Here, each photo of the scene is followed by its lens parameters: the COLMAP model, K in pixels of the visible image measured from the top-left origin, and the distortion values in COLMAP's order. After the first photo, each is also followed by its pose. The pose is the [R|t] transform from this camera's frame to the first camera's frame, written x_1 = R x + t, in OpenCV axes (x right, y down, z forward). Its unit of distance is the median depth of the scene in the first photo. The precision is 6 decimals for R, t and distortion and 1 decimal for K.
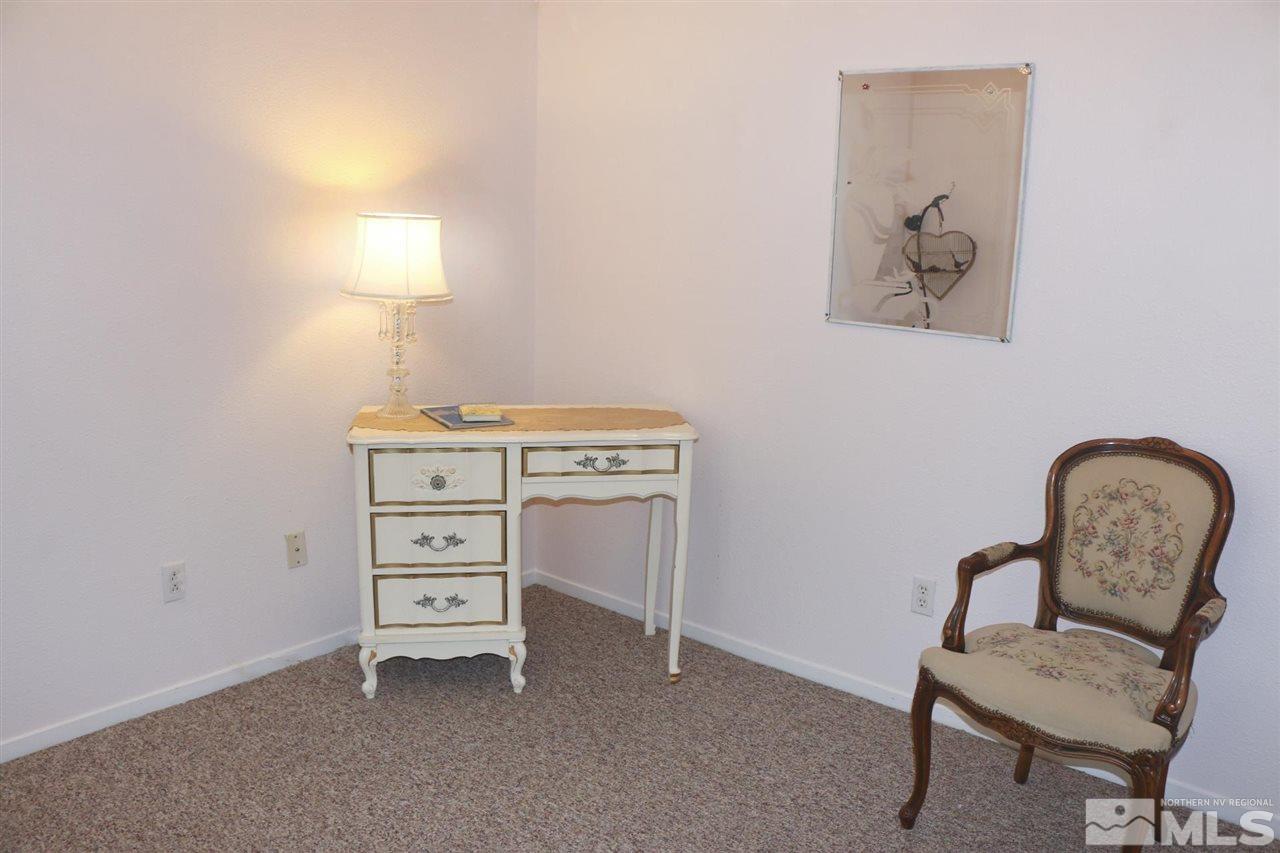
lens RADIAL K [[1042.9, 0, 640.0], [0, 1042.9, 426.5], [0, 0, 1]] dist [-0.183949, 0.153083]
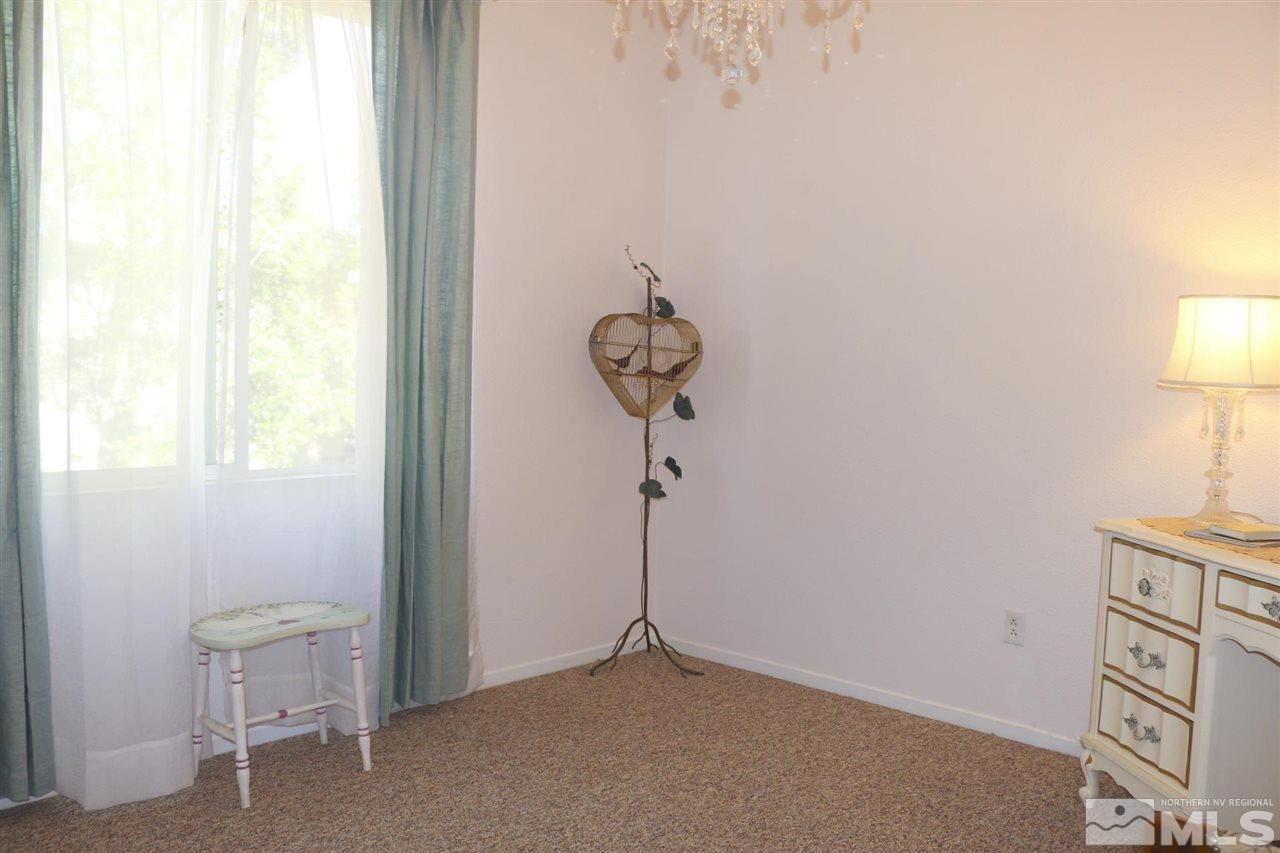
lens RADIAL K [[1042.9, 0, 640.0], [0, 1042.9, 426.5], [0, 0, 1]] dist [-0.183949, 0.153083]
pose [[-0.032675, 0.041774, -0.998593, 0.653914], [-0.236984, 0.970310, 0.048346, -0.017619], [0.970964, 0.238230, -0.021805, 0.554086]]
